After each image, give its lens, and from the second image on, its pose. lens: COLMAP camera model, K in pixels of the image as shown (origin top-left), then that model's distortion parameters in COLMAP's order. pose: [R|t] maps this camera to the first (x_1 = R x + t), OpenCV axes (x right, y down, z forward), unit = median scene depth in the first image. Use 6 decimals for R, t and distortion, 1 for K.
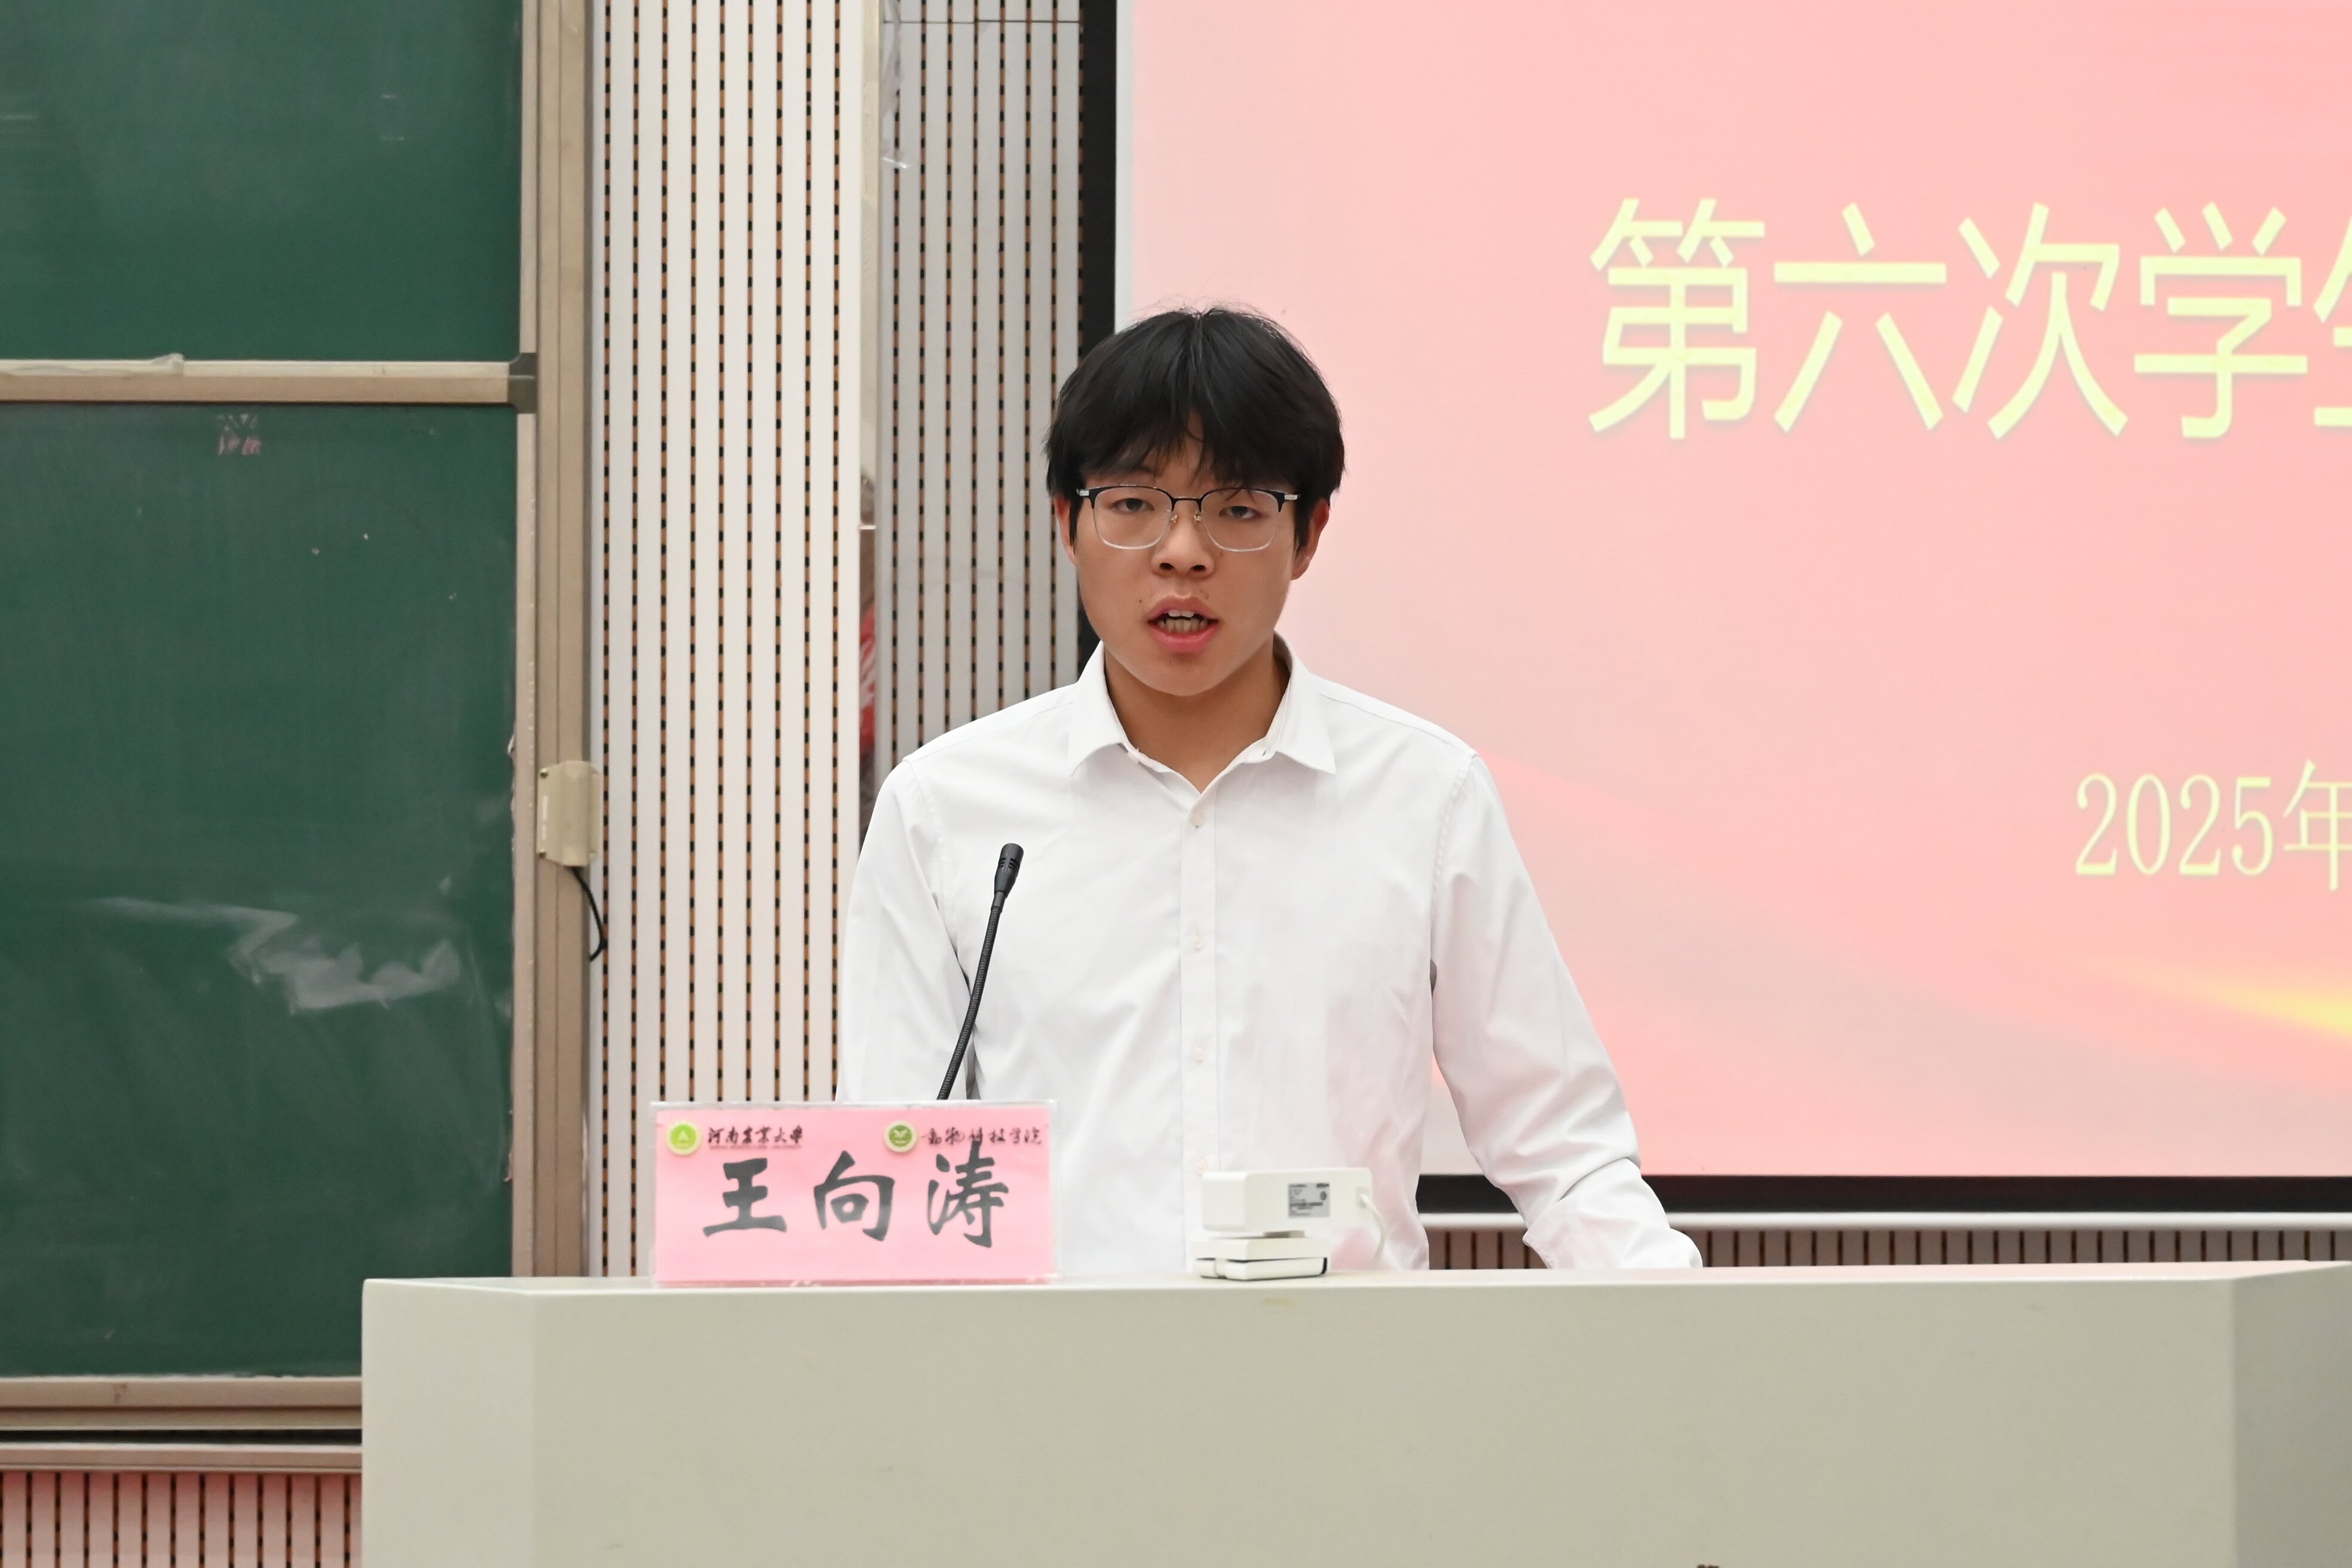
lens RADIAL K [[4866.7, 0, 1158.9], [0, 4866.7, 770.7], [0, 0, 1]] dist [0.011037, 0.000000]
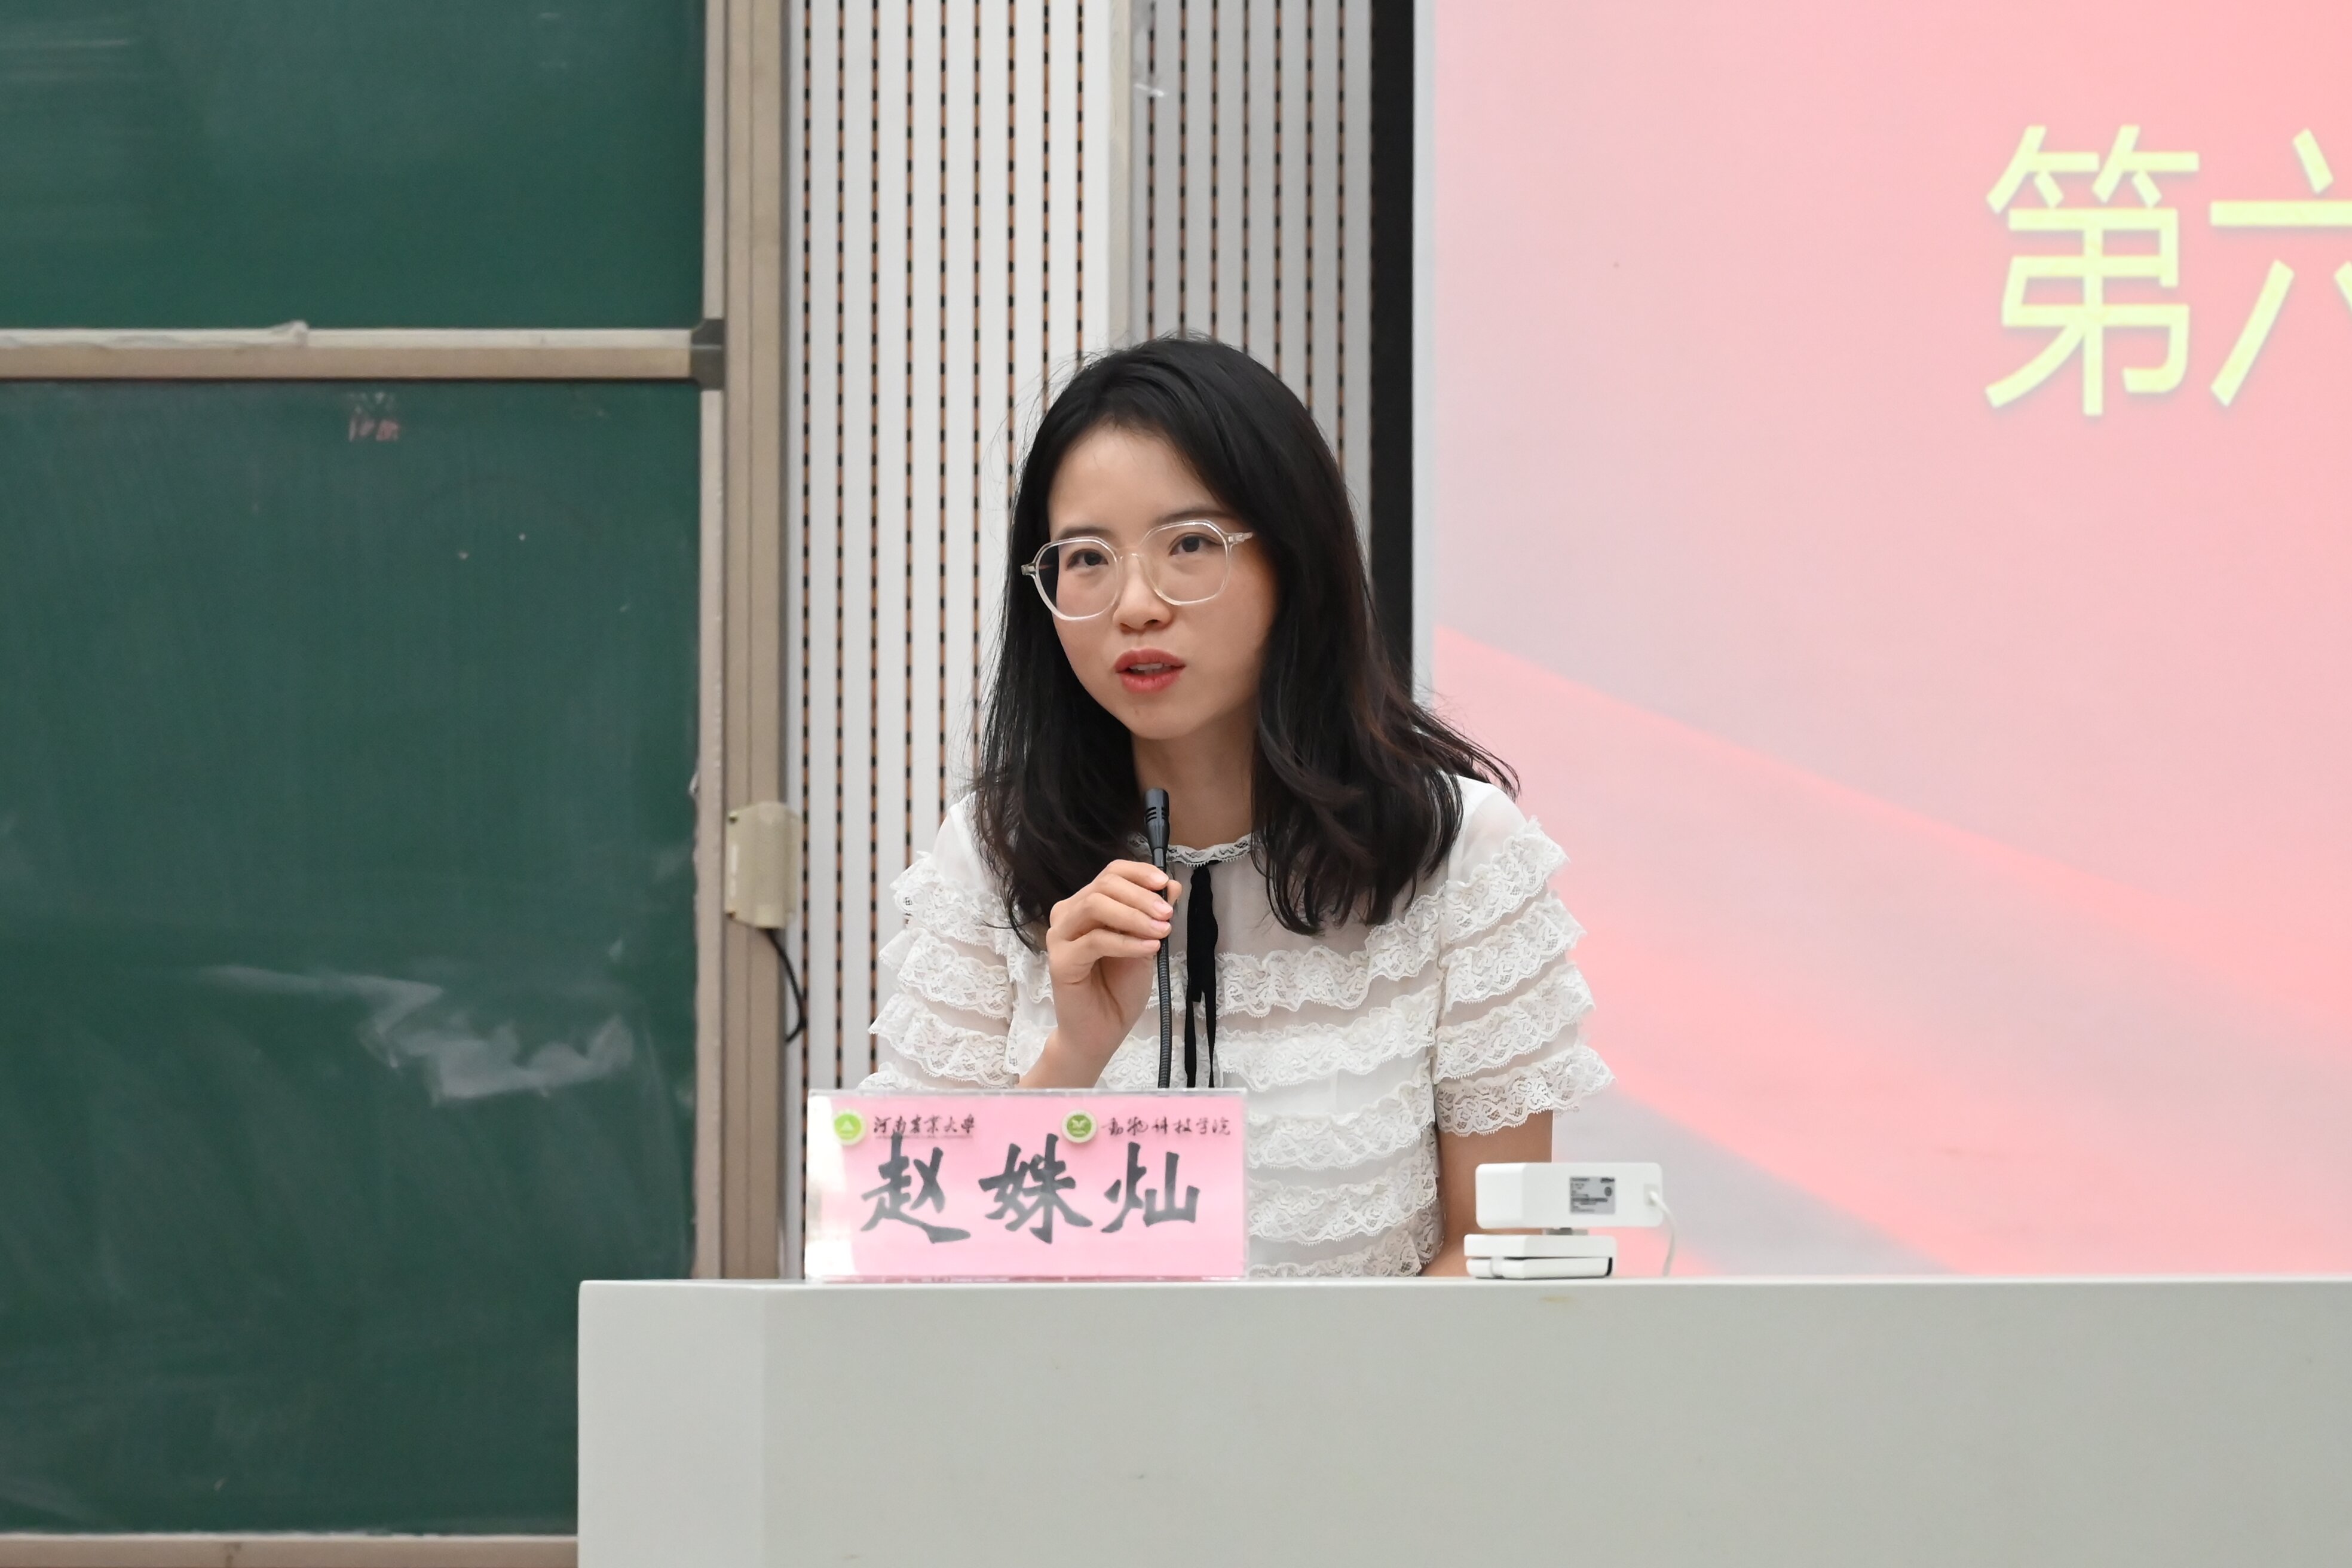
lens RADIAL K [[6448.5, 0, 1170.1], [0, 6448.5, 793.9], [0, 0, 1]] dist [-0.000091, 0.000000]
pose [[0.998655, -0.002001, -0.051806, 0.006592], [0.001129, 0.999857, -0.016863, 0.014977], [0.051833, 0.016782, 0.998515, -0.105351]]
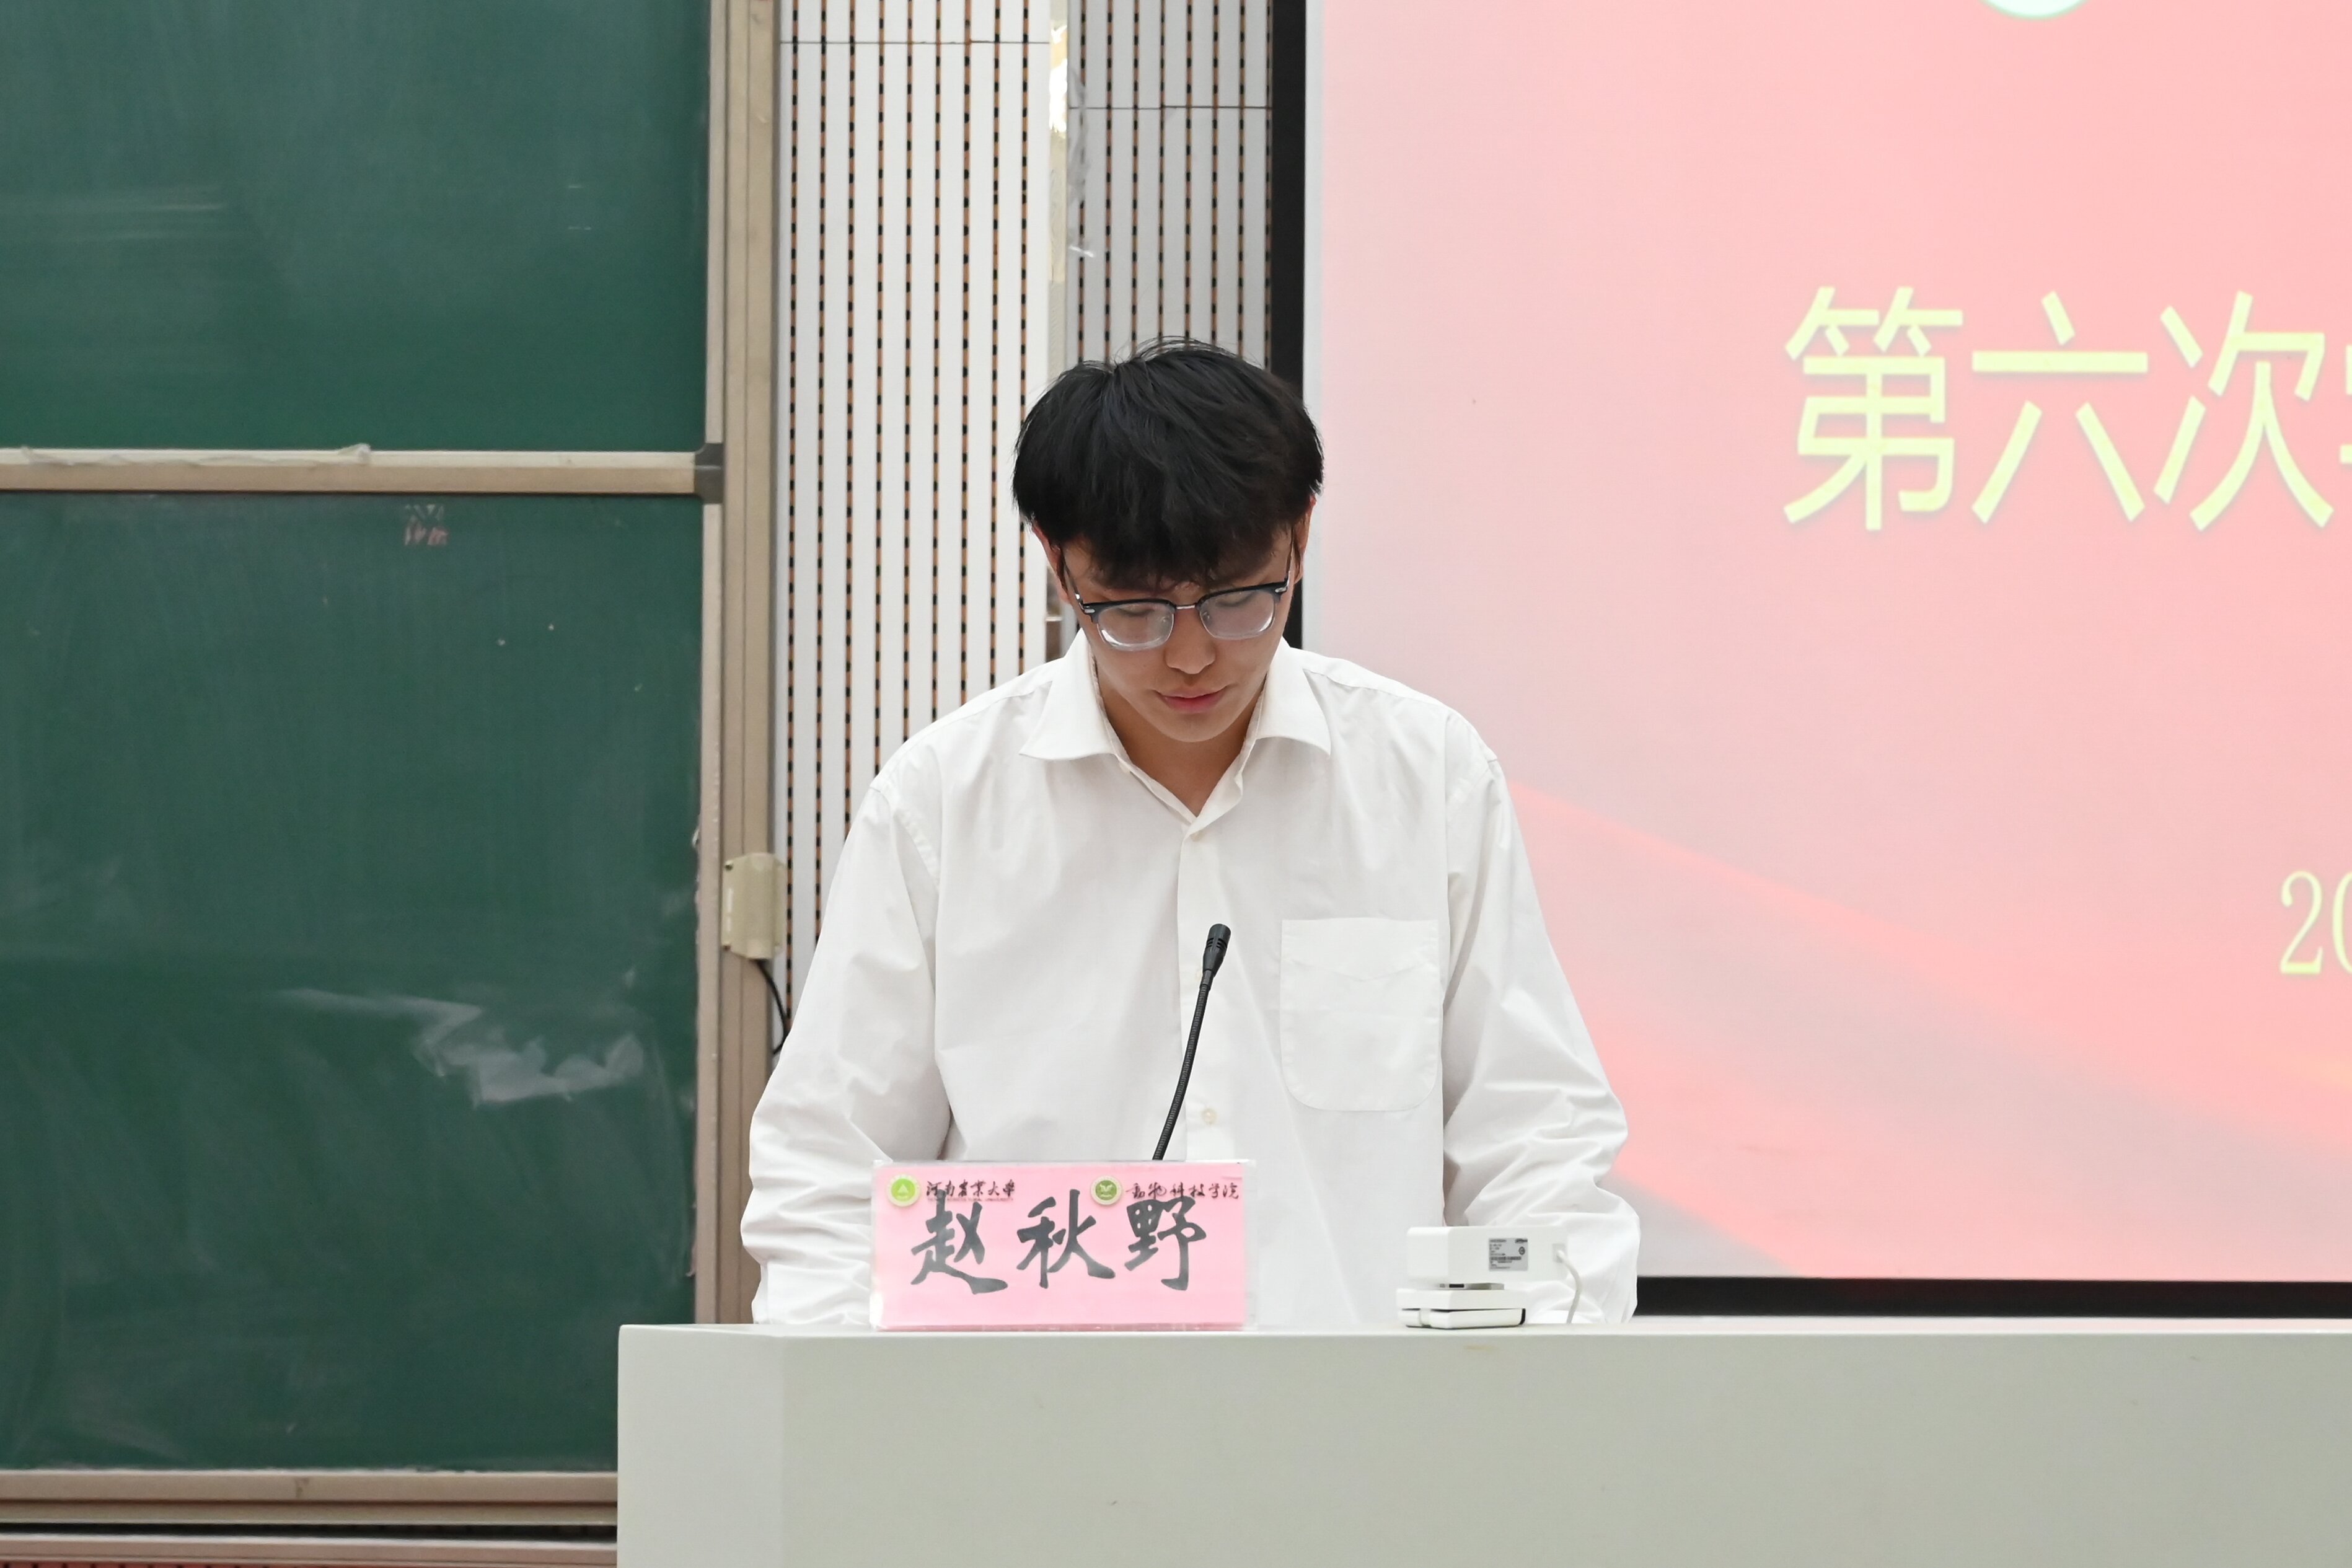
lens RADIAL K [[5241.8, 0, 1168.2], [0, 5241.8, 795.3], [0, 0, 1]] dist [0.006789, 0.000000]
pose [[0.999538, 0.002365, -0.030314, -0.004064], [-0.002858, 0.999864, -0.016216, 0.003228], [0.030272, 0.016295, 0.999409, -0.066307]]
